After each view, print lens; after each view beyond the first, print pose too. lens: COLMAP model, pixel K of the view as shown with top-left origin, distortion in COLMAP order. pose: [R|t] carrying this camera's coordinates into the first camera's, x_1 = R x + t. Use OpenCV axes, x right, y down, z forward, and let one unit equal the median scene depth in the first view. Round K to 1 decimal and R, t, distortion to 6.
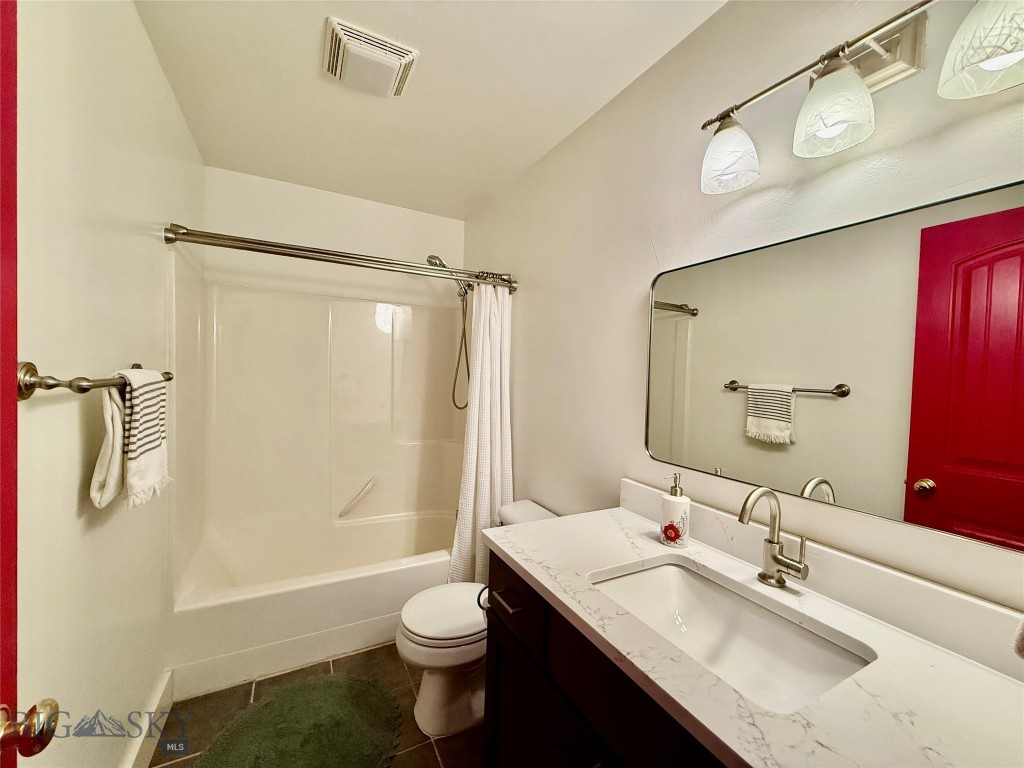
lens RADIAL K [[407.5, 0, 510.3], [0, 407.5, 385.1], [0, 0, 1]] dist [-0.000304, 0.000073]
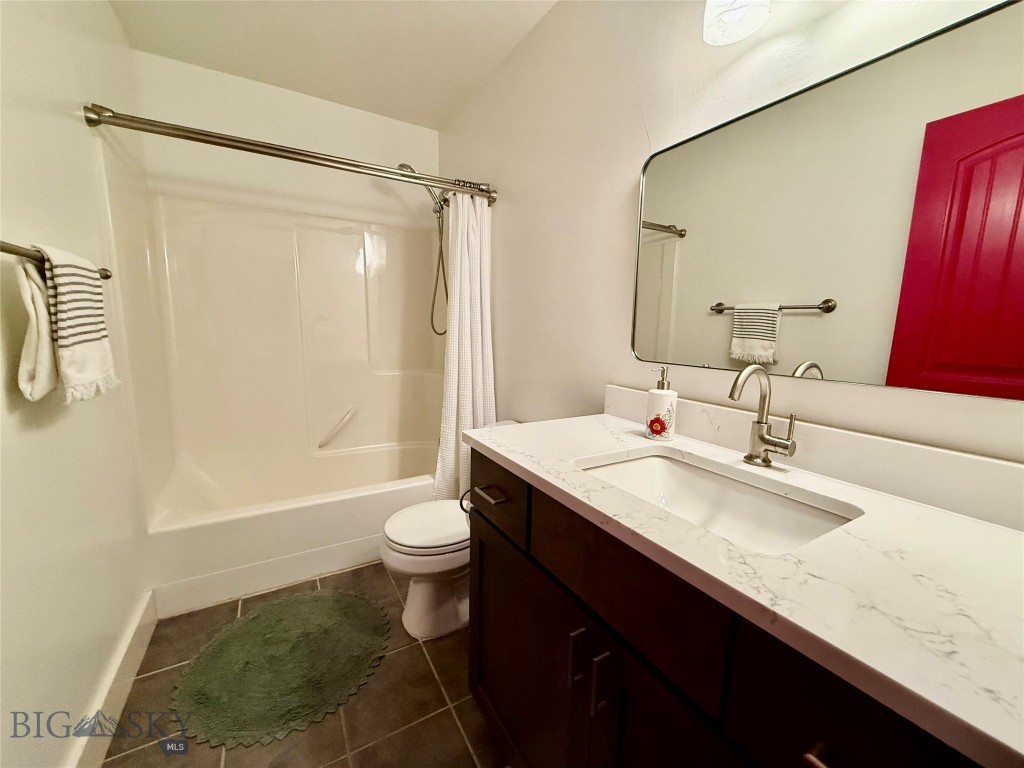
lens RADIAL K [[407.5, 0, 510.3], [0, 407.5, 385.1], [0, 0, 1]] dist [-0.000304, 0.000073]
pose [[0.999083, -0.016911, 0.039331, 0.005227], [0.012267, 0.993236, 0.115462, 0.102756], [-0.041018, -0.114873, 0.992533, 0.040522]]
